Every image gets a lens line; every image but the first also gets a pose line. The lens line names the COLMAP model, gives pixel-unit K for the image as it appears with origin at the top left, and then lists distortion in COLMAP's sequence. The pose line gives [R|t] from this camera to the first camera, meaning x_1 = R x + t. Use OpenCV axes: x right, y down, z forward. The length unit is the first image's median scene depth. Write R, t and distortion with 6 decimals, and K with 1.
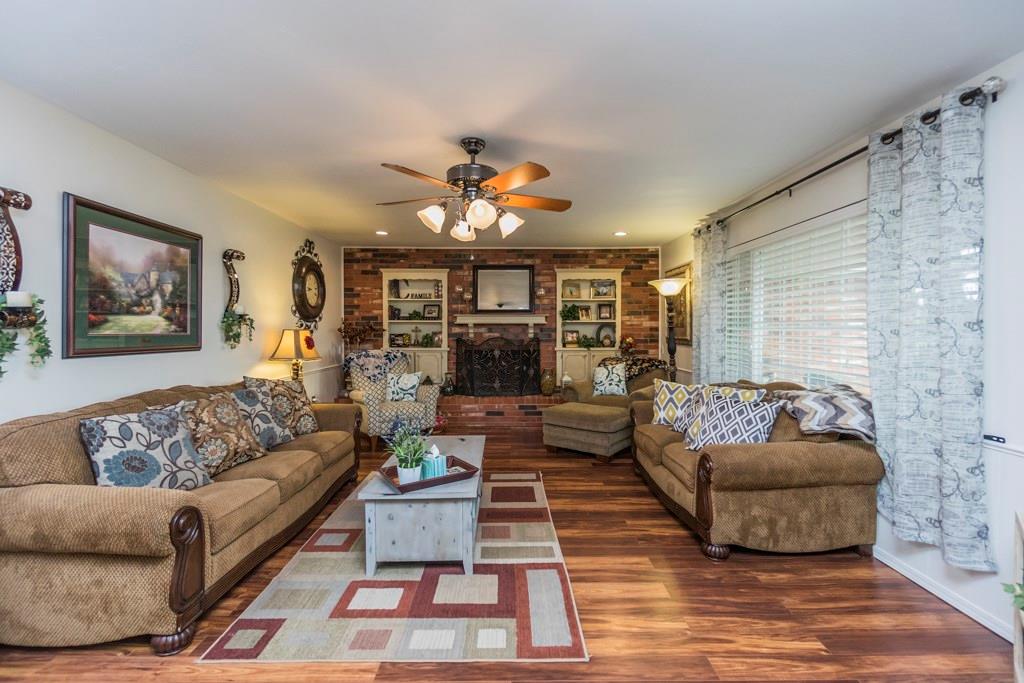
lens RADIAL K [[452.1, 0, 530.3], [0, 452.1, 340.3], [0, 0, 1]] dist [-0.004400, 0.000463]
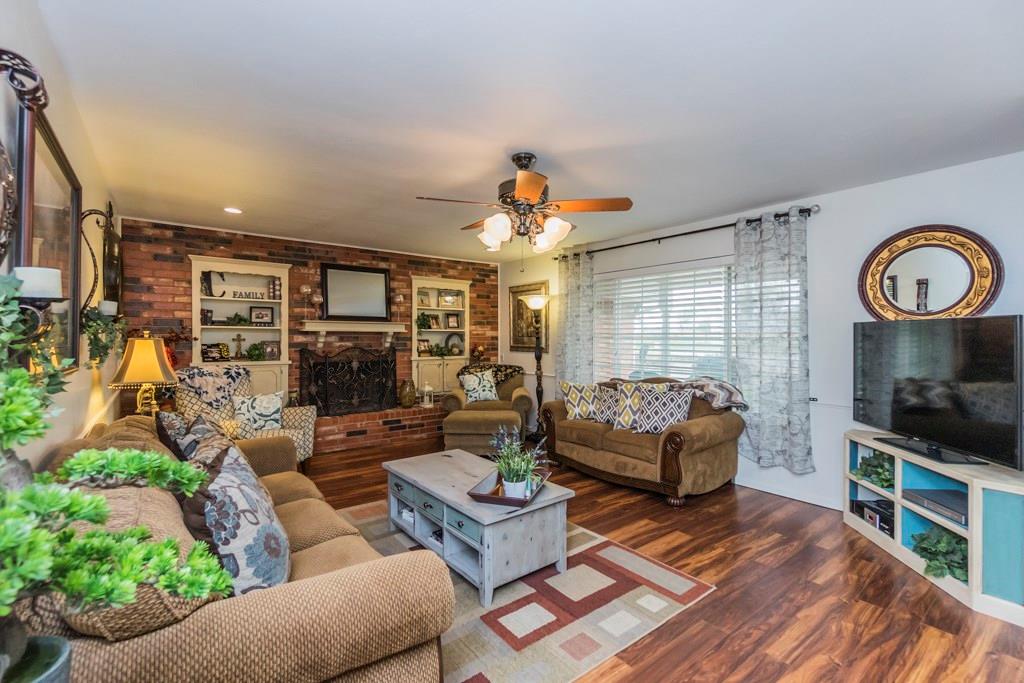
lens RADIAL K [[452.1, 0, 533.6], [0, 452.1, 344.7], [0, 0, 1]] dist [-0.004400, 0.000463]
pose [[0.786494, -0.006979, 0.617558, -0.346773], [0.011588, 0.999927, -0.003457, -0.004245], [-0.617489, 0.009875, 0.786518, 0.085244]]
